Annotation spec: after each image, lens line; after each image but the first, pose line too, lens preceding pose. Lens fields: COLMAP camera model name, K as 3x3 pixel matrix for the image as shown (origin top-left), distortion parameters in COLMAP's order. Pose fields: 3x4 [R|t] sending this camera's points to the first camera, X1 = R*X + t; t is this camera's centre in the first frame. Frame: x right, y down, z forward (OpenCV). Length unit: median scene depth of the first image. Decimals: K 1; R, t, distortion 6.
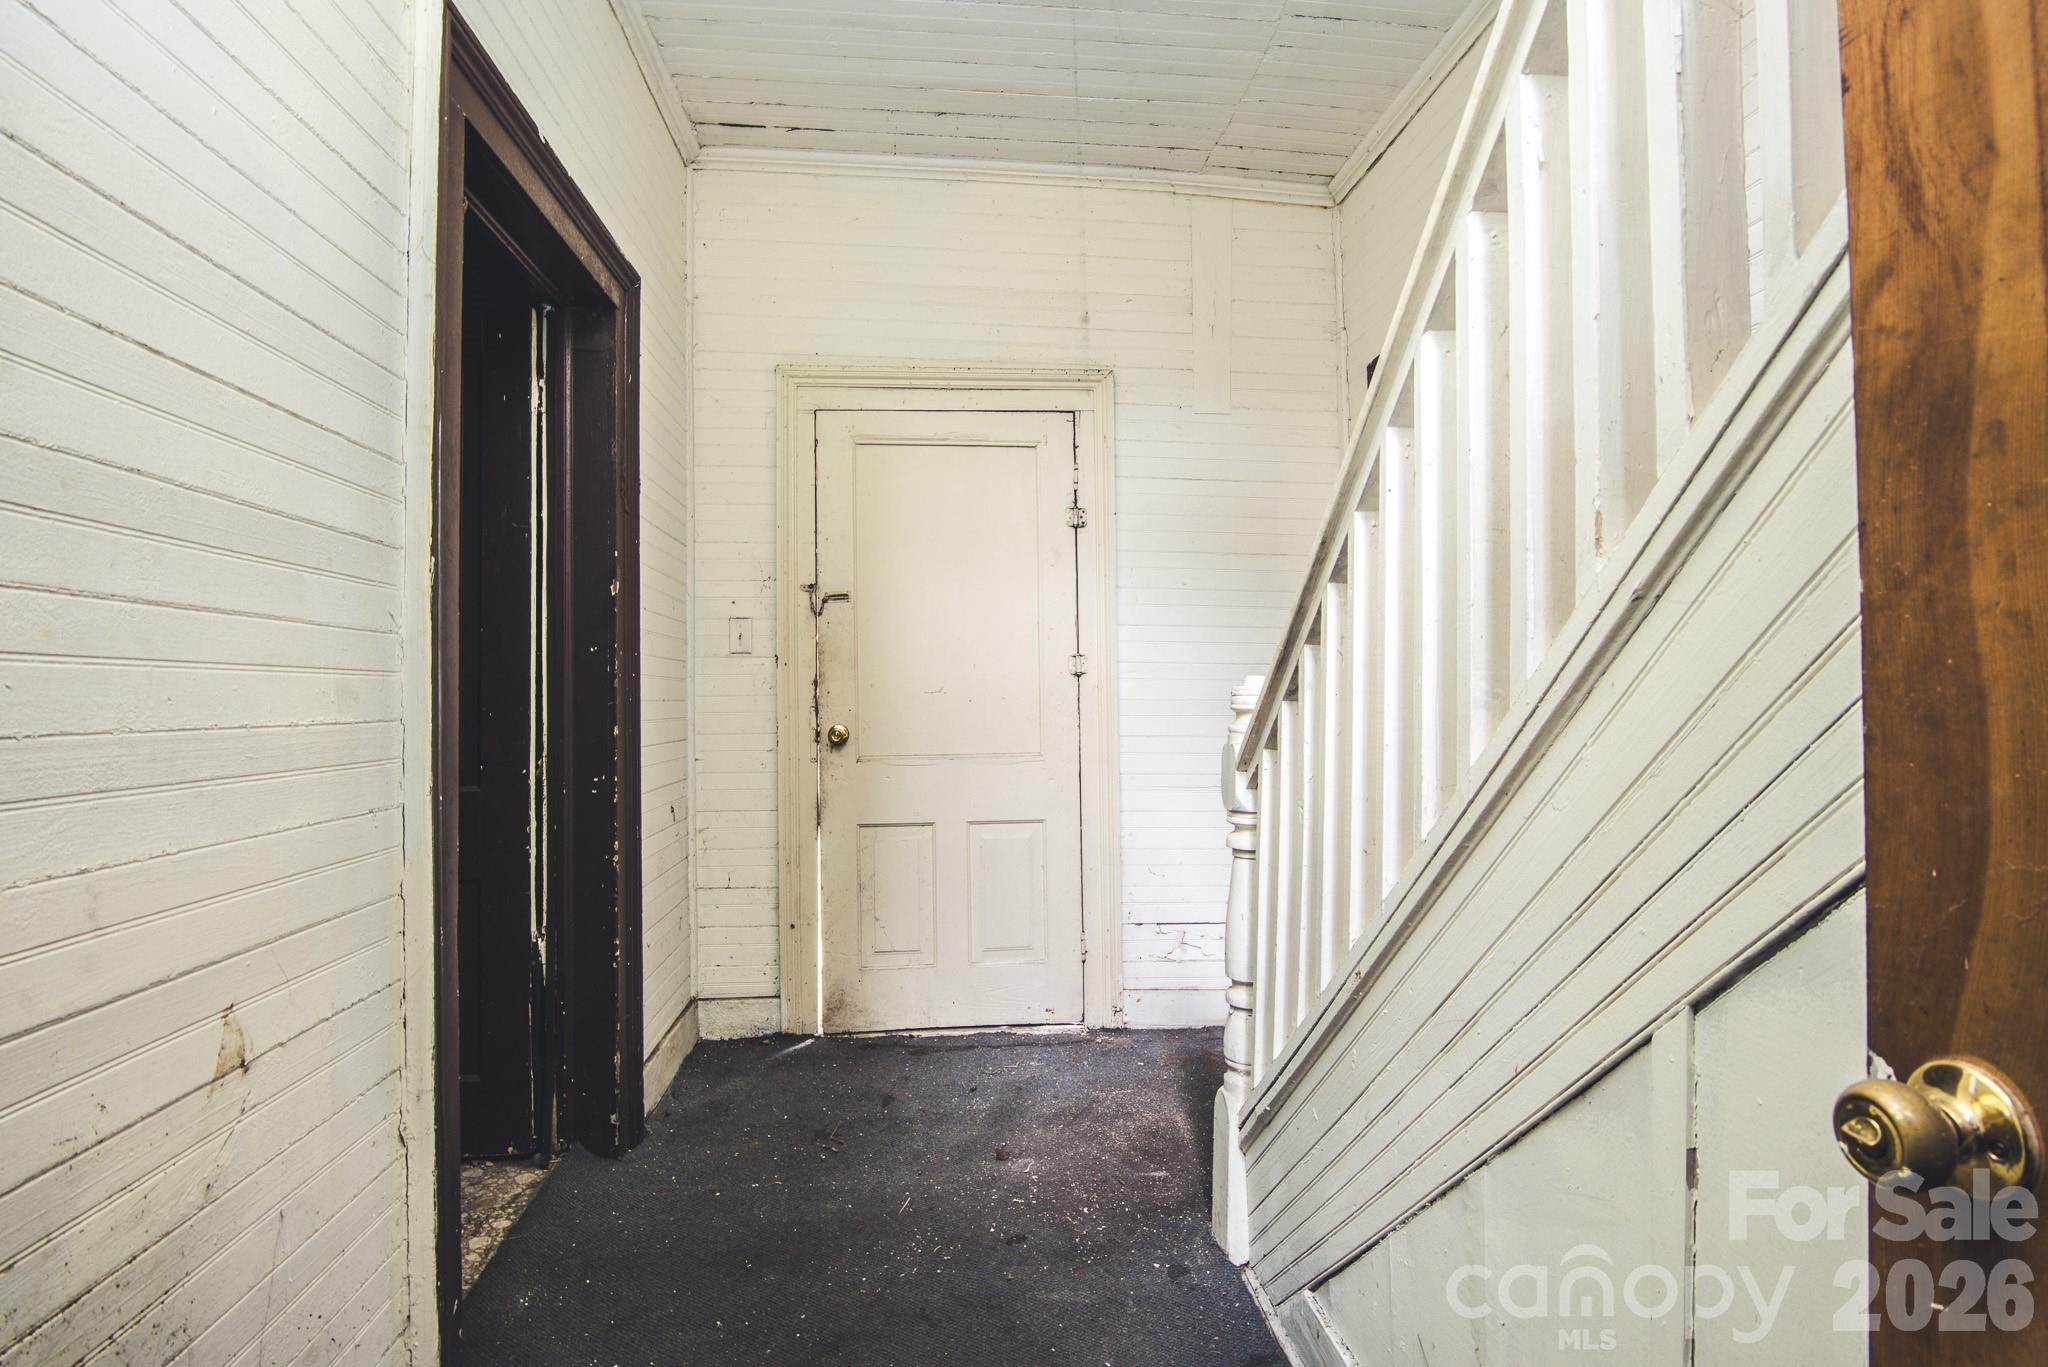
lens RADIAL K [[1022.5, 0, 1024.0], [0, 1022.5, 683.5], [0, 0, 1]] dist [-0.020818, -0.000539]
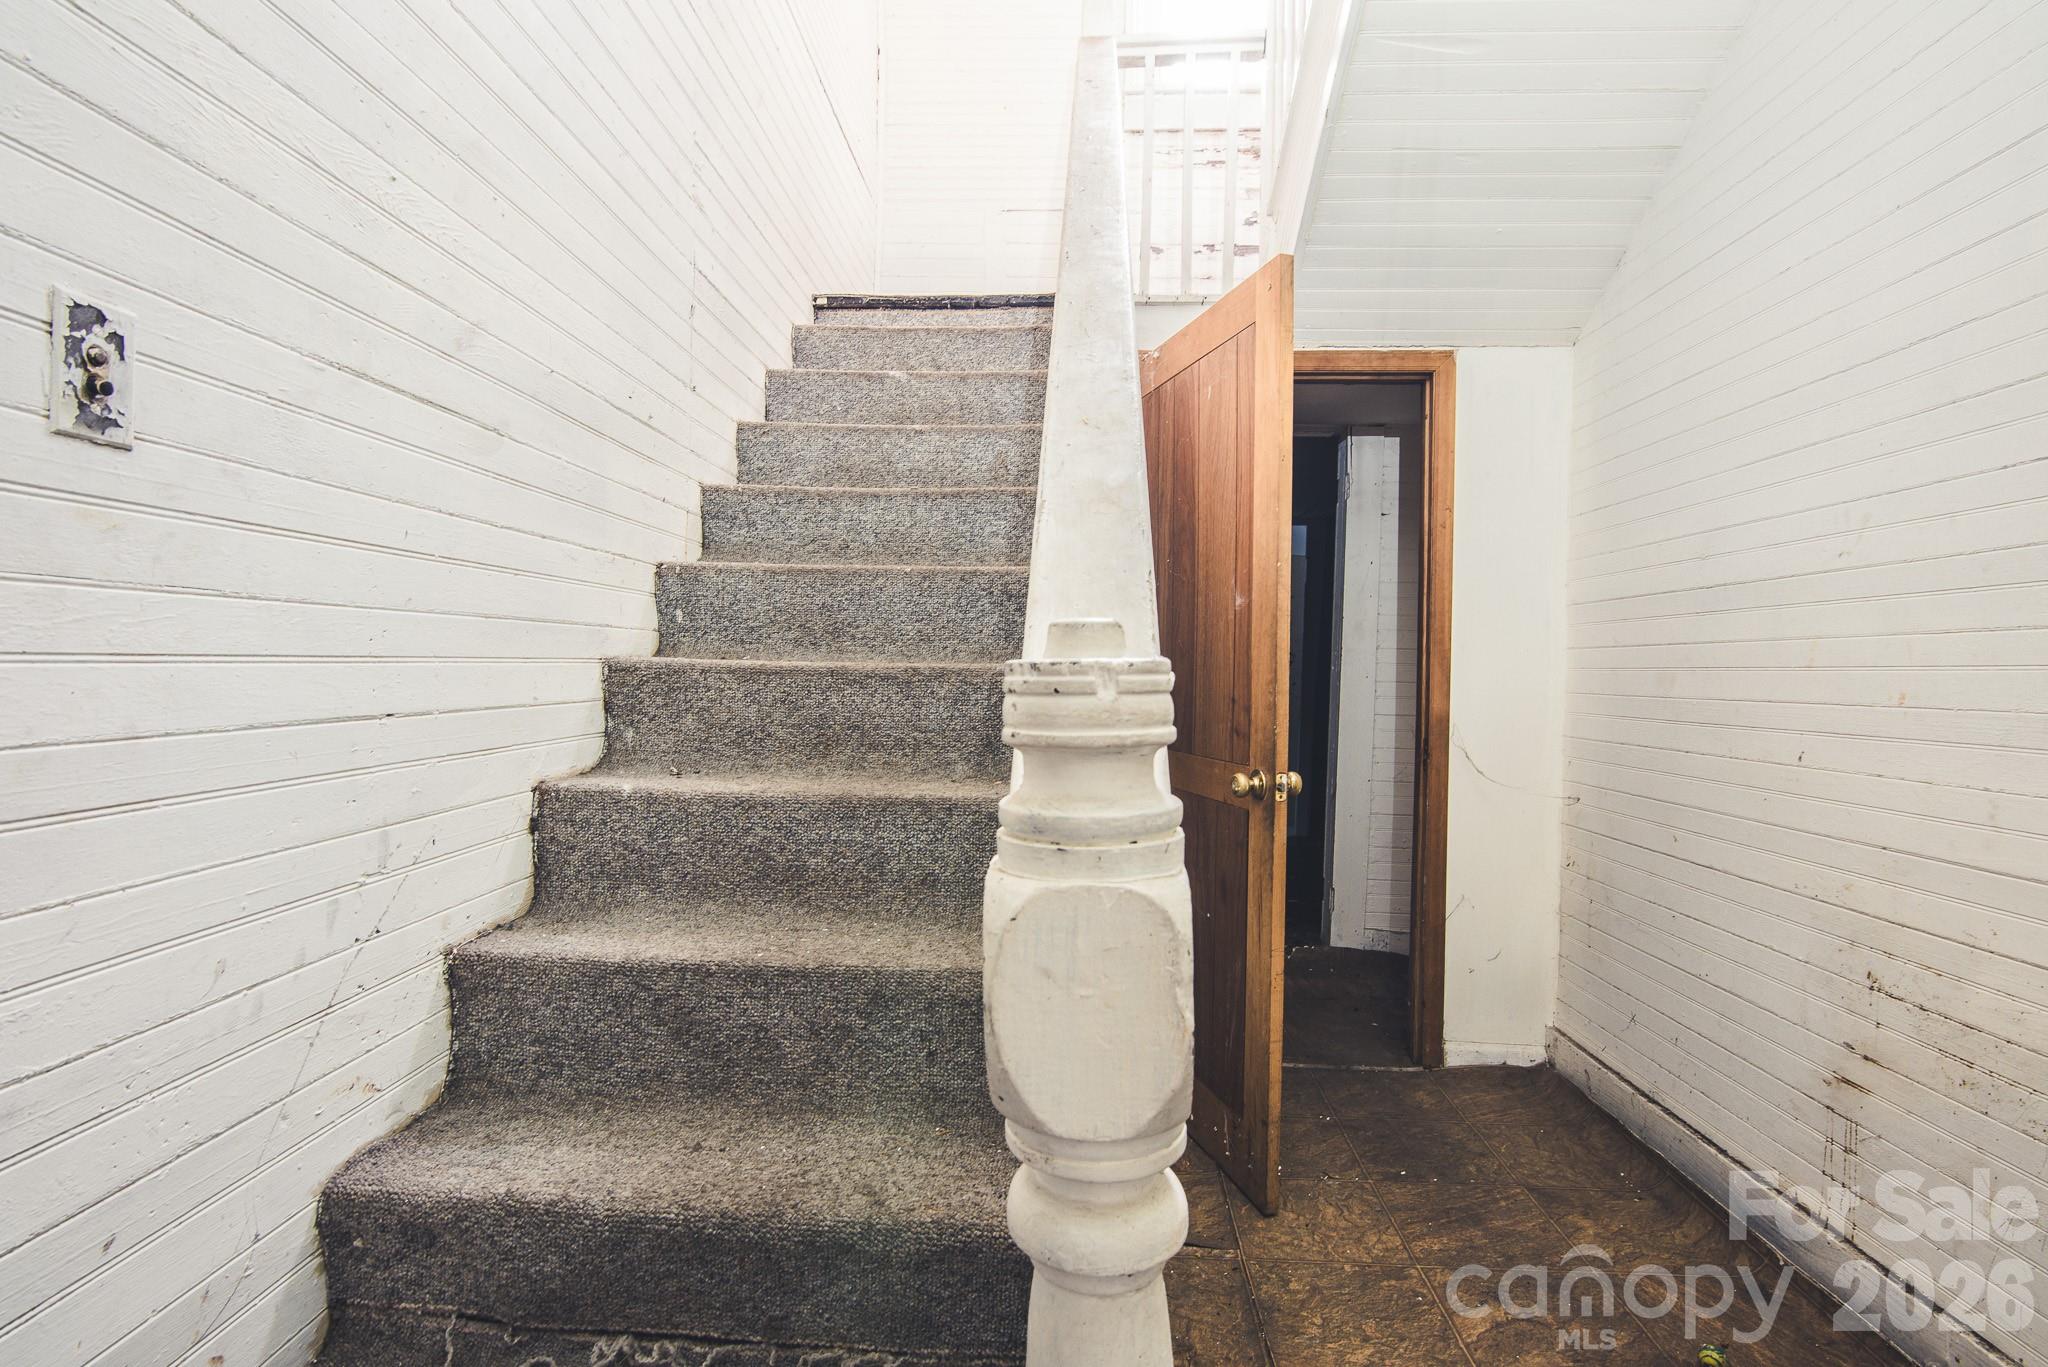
lens RADIAL K [[1022.5, 0, 1024.0], [0, 1022.5, 683.5], [0, 0, 1]] dist [-0.020818, -0.000539]
pose [[-0.991078, -0.007325, 0.133081, 0.418500], [-0.007955, 0.999960, -0.004204, 0.020706], [-0.133045, -0.005225, -0.991096, 2.542412]]
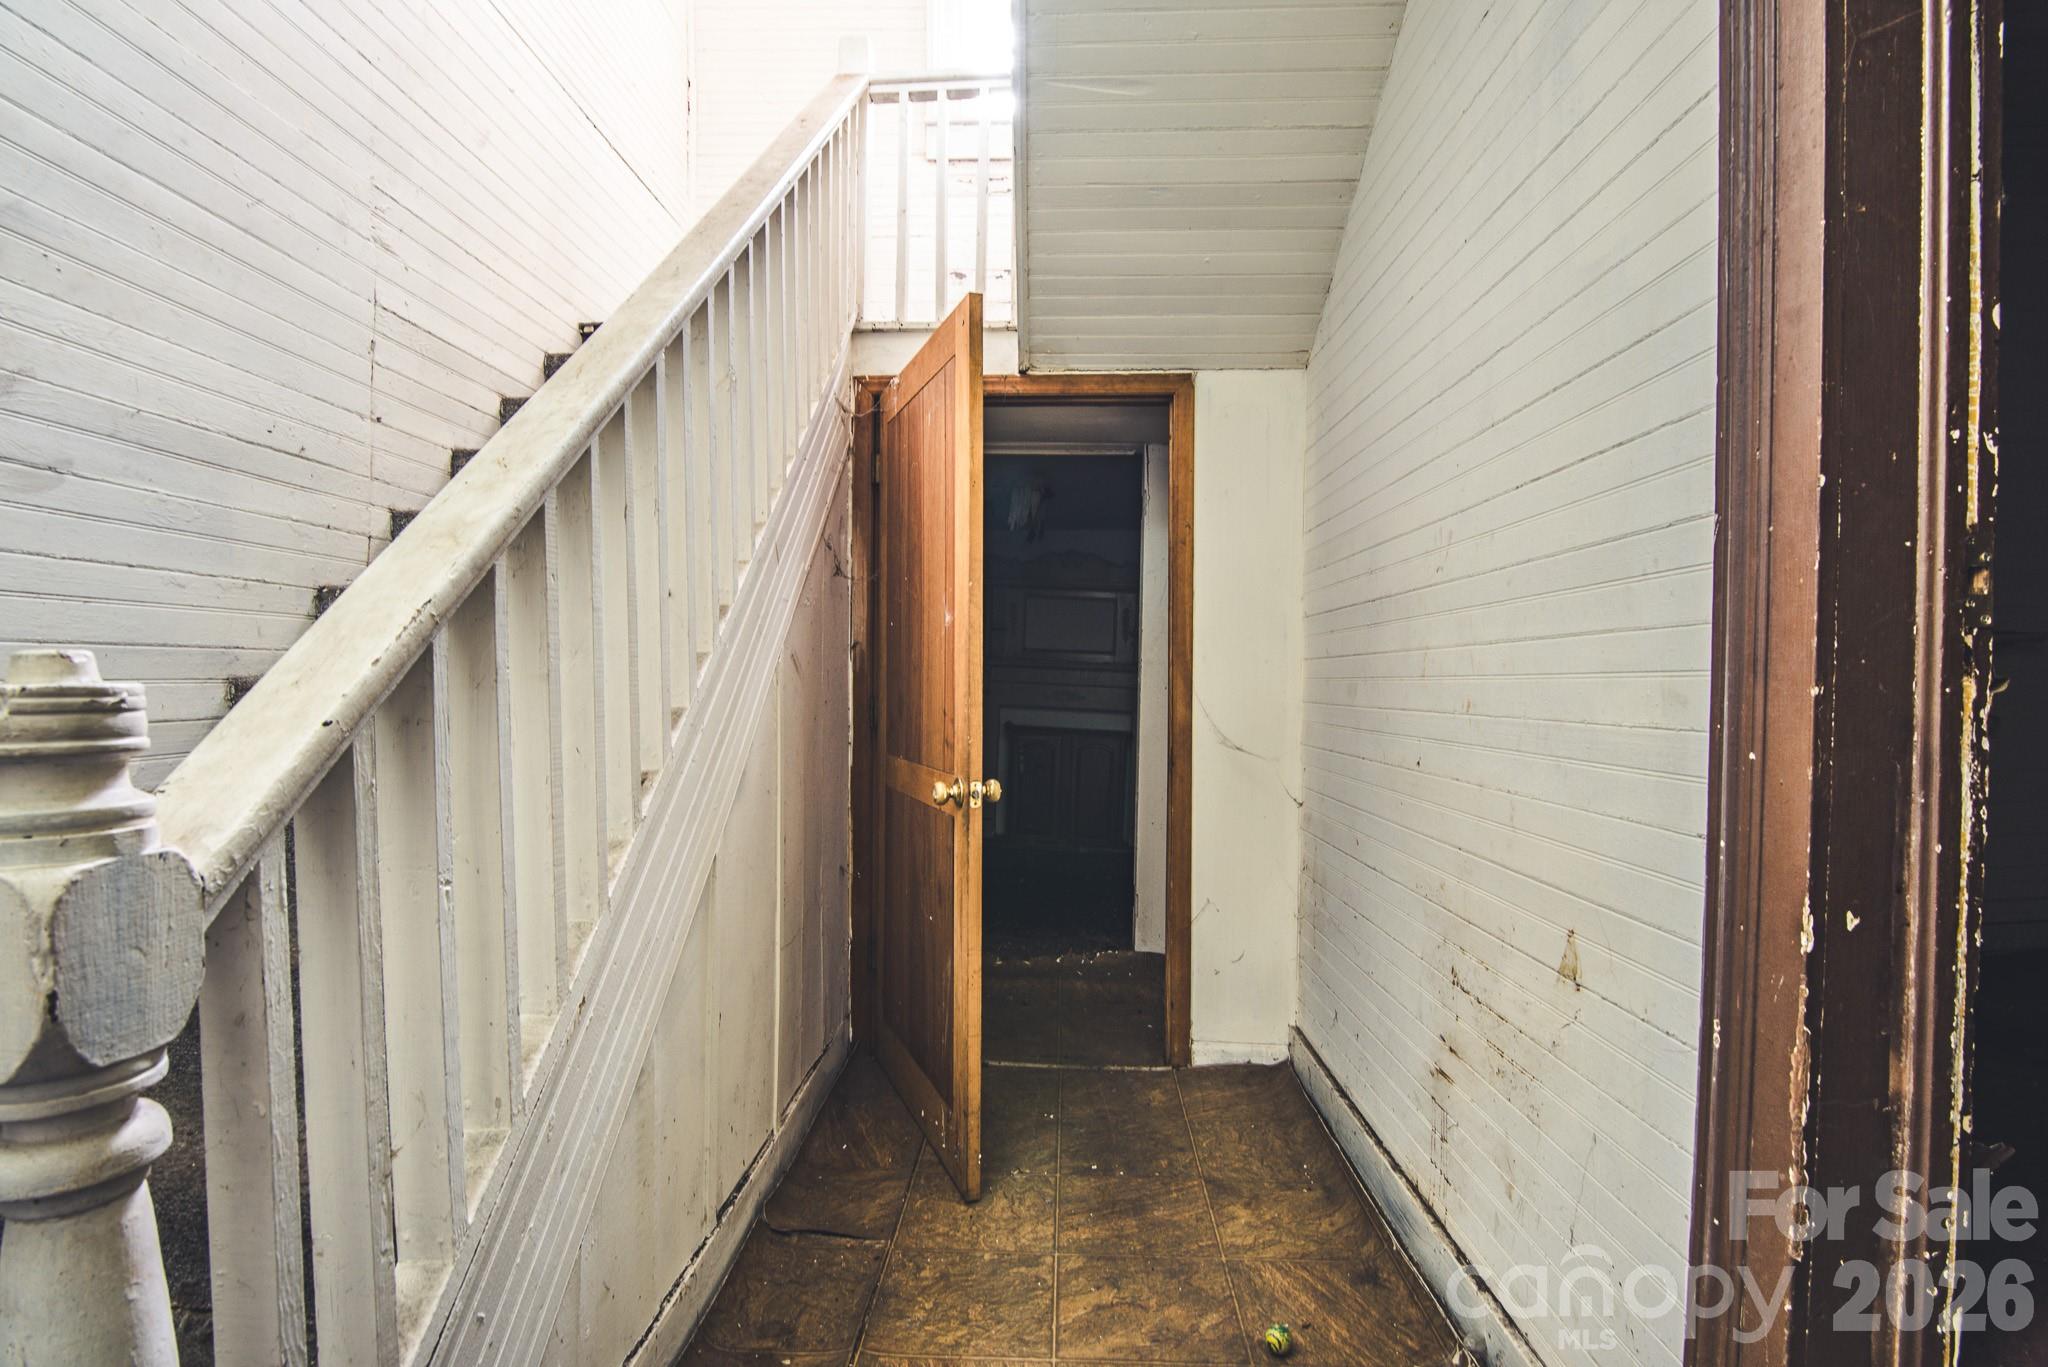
lens RADIAL K [[1022.5, 0, 1024.0], [0, 1022.5, 683.5], [0, 0, 1]] dist [-0.020818, -0.000539]
pose [[-0.992956, 0.002371, 0.118456, -0.240854], [0.000525, 0.999878, -0.015613, 0.014841], [-0.118478, -0.015441, -0.992837, 2.553550]]
